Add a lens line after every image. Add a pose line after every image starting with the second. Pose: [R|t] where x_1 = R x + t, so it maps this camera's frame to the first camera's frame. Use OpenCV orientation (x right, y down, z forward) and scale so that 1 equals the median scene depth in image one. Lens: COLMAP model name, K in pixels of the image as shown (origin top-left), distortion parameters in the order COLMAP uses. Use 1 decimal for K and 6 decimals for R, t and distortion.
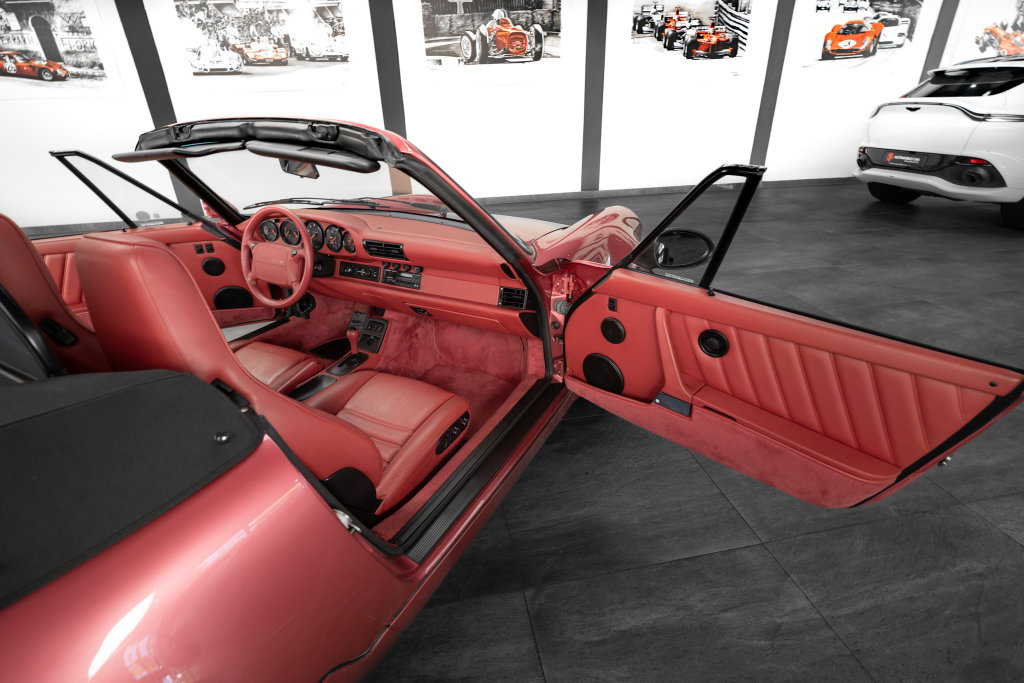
lens RADIAL K [[490.4, 0, 510.2], [0, 490.4, 345.4], [0, 0, 1]] dist [-0.022066, 0.006426]
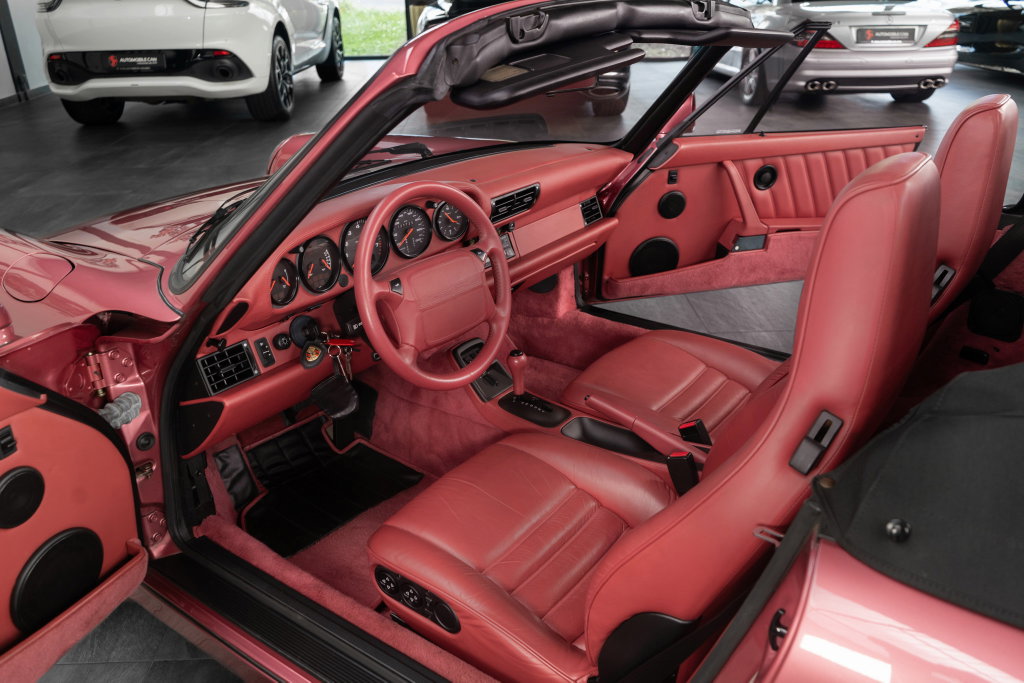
lens RADIAL K [[818.5, 0, 515.2], [0, 818.5, 343.6], [0, 0, 1]] dist [-0.011963, 0.007101]
pose [[0.150870, -0.394259, 0.906531, -0.350742], [0.448883, 0.844358, 0.292513, -0.095776], [-0.880762, 0.362795, 0.304364, 0.200348]]
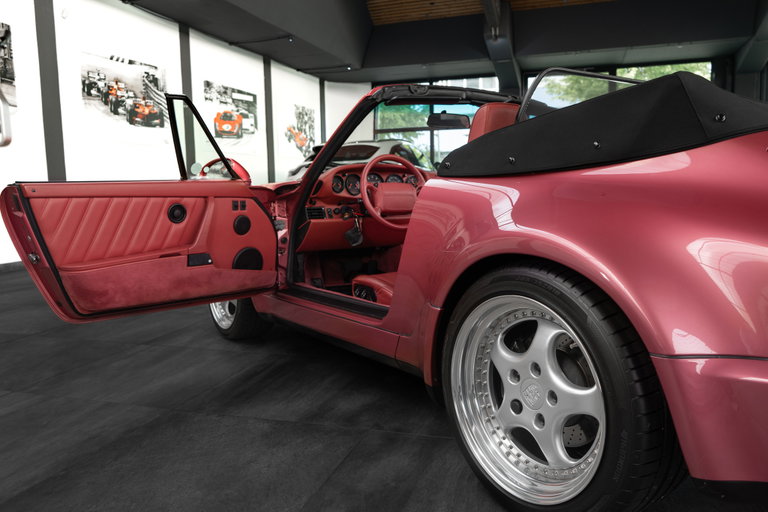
lens RADIAL K [[613.9, 0, 386.4], [0, 613.9, 257.6], [0, 0, 1]] dist [-0.011963, 0.007101]
pose [[0.477251, -0.082513, 0.874884, -0.543017], [0.399077, 0.907348, -0.132122, 0.050562], [-0.782923, 0.412202, 0.465962, 0.096672]]
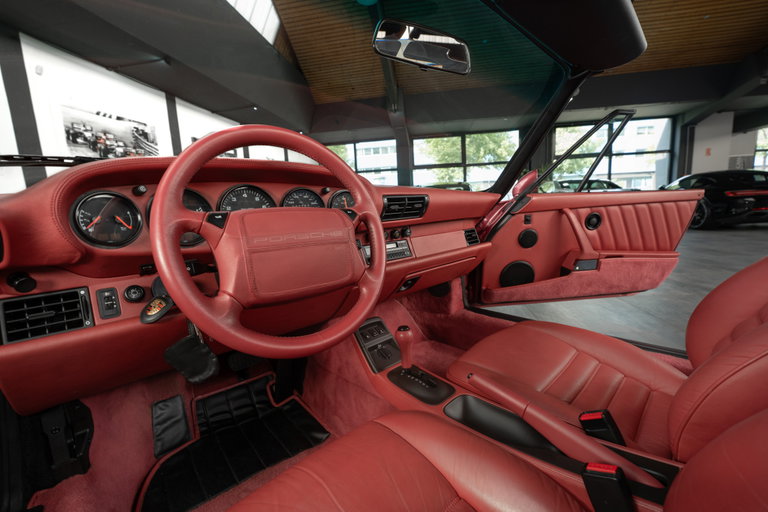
lens RADIAL K [[314.4, 0, 382.3], [0, 314.4, 256.7], [0, 0, 1]] dist [-0.033532, 0.004344]
pose [[0.337192, -0.140234, 0.930933, -0.203850], [0.458204, 0.888265, -0.032159, -0.033544], [-0.822405, 0.437401, 0.363772, 0.238903]]
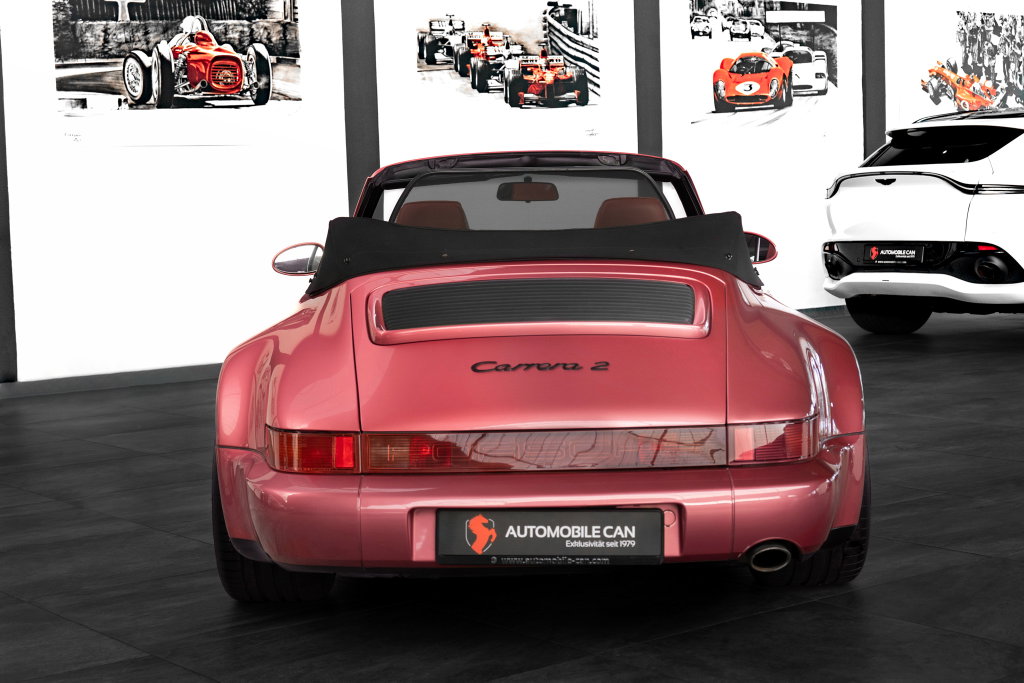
lens RADIAL K [[1758.6, 0, 512.0], [0, 1758.6, 341.5], [0, 0, 1]] dist [0.020242, -0.077894]
pose [[0.887700, -0.038791, 0.458785, -0.556467], [0.211072, 0.919856, -0.330627, 0.303162], [-0.409190, 0.390334, 0.824744, -0.522461]]
